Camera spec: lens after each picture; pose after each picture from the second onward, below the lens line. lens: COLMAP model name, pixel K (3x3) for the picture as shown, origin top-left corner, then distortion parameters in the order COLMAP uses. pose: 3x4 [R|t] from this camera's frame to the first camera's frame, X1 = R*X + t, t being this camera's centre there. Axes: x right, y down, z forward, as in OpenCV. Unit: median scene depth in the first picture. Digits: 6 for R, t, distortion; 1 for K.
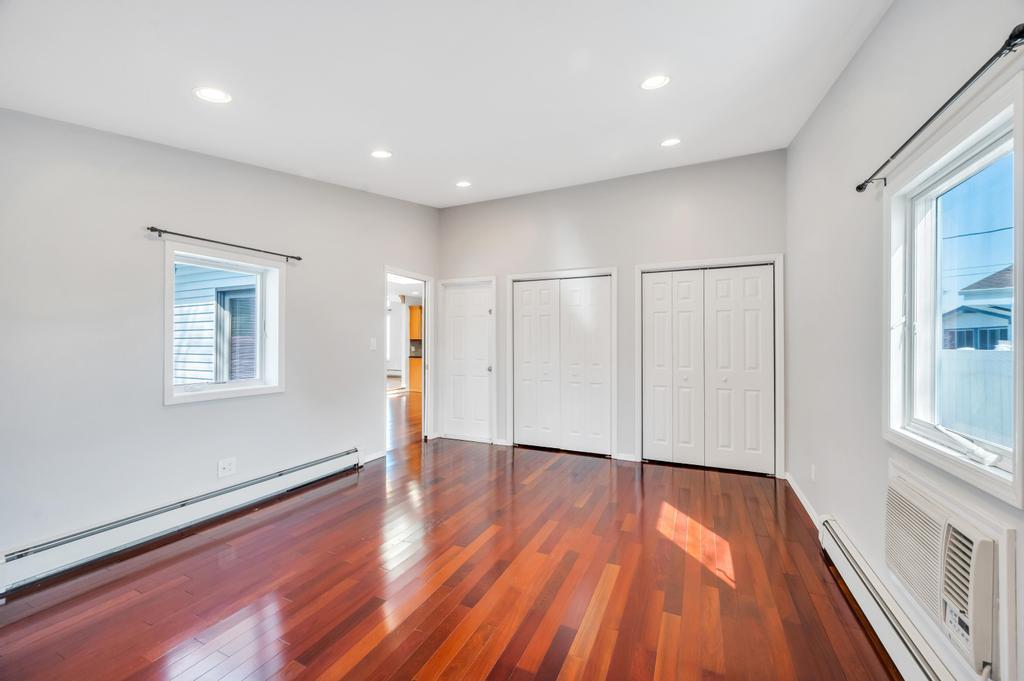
lens RADIAL K [[404.0, 0, 515.8], [0, 404.0, 338.8], [0, 0, 1]] dist [-0.000814, -0.000535]
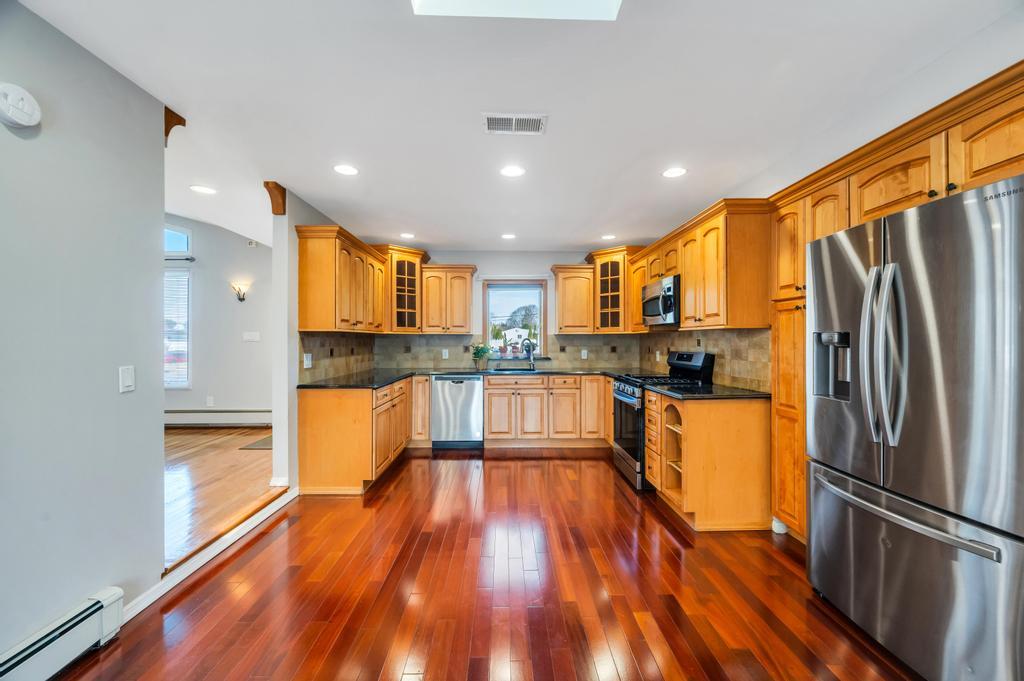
lens RADIAL K [[404.0, 0, 513.2], [0, 404.0, 340.4], [0, 0, 1]] dist [-0.000814, -0.000535]
pose [[0.879749, 0.010024, 0.475333, -0.267192], [-0.009574, 0.999948, -0.003367, 0.008063], [-0.475342, -0.001589, 0.879800, 0.643479]]
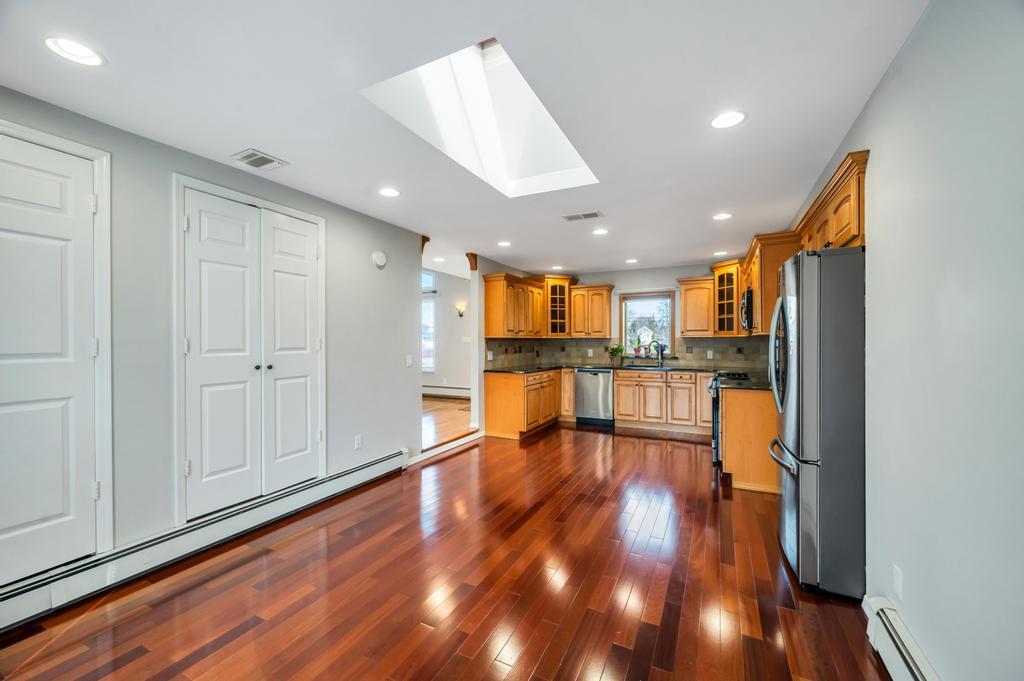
lens RADIAL K [[404.0, 0, 512.0], [0, 404.0, 340.3], [0, 0, 1]] dist [-0.000814, -0.000535]
pose [[0.999973, 0.007012, 0.002184, -0.229656], [-0.007015, 0.999974, 0.001384, 0.003674], [-0.002175, -0.001399, 0.999997, 0.471801]]
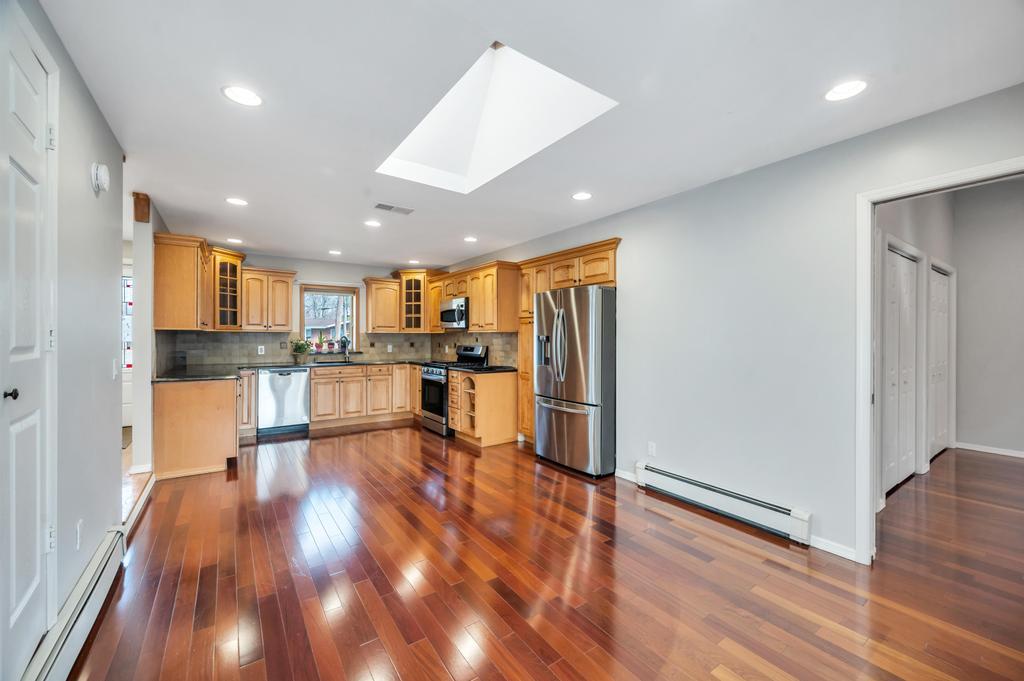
lens RADIAL K [[404.0, 0, 514.0], [0, 404.0, 337.0], [0, 0, 1]] dist [-0.000814, -0.000535]
pose [[0.462502, 0.011076, 0.886549, -0.428526], [-0.009940, 0.999924, -0.007307, 0.007009], [-0.886562, -0.005433, 0.462577, 0.573358]]
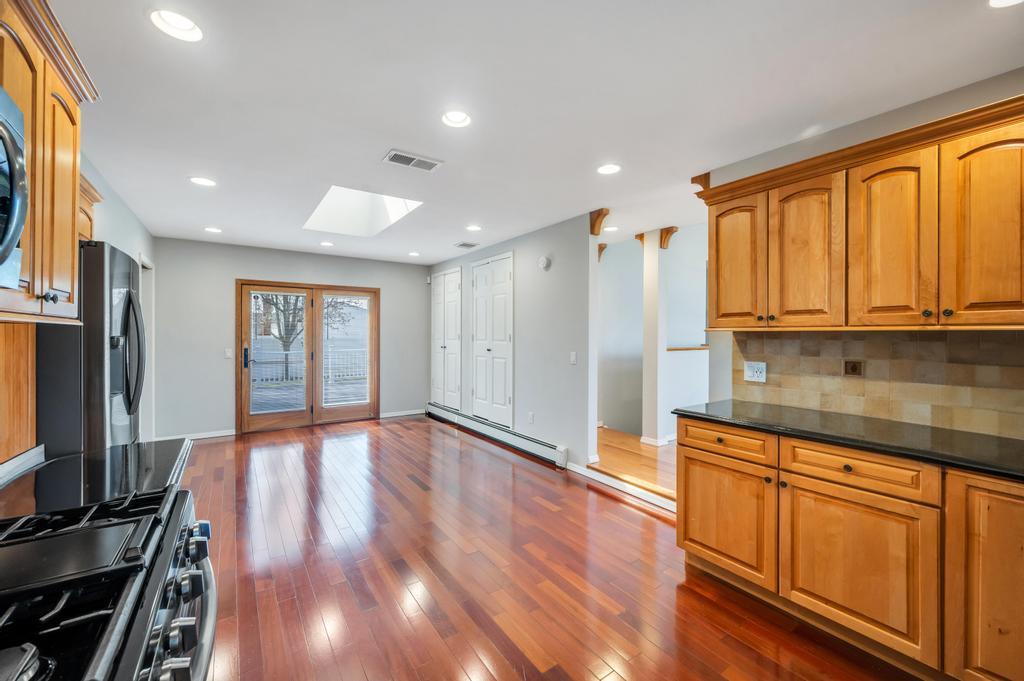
lens RADIAL K [[404.0, 0, 508.5], [0, 404.0, 335.0], [0, 0, 1]] dist [-0.000814, -0.000535]
pose [[-0.474610, 0.006732, -0.880170, 0.028480], [0.000421, 0.999972, 0.007421, 0.001347], [0.880196, 0.003151, -0.474600, 1.001977]]
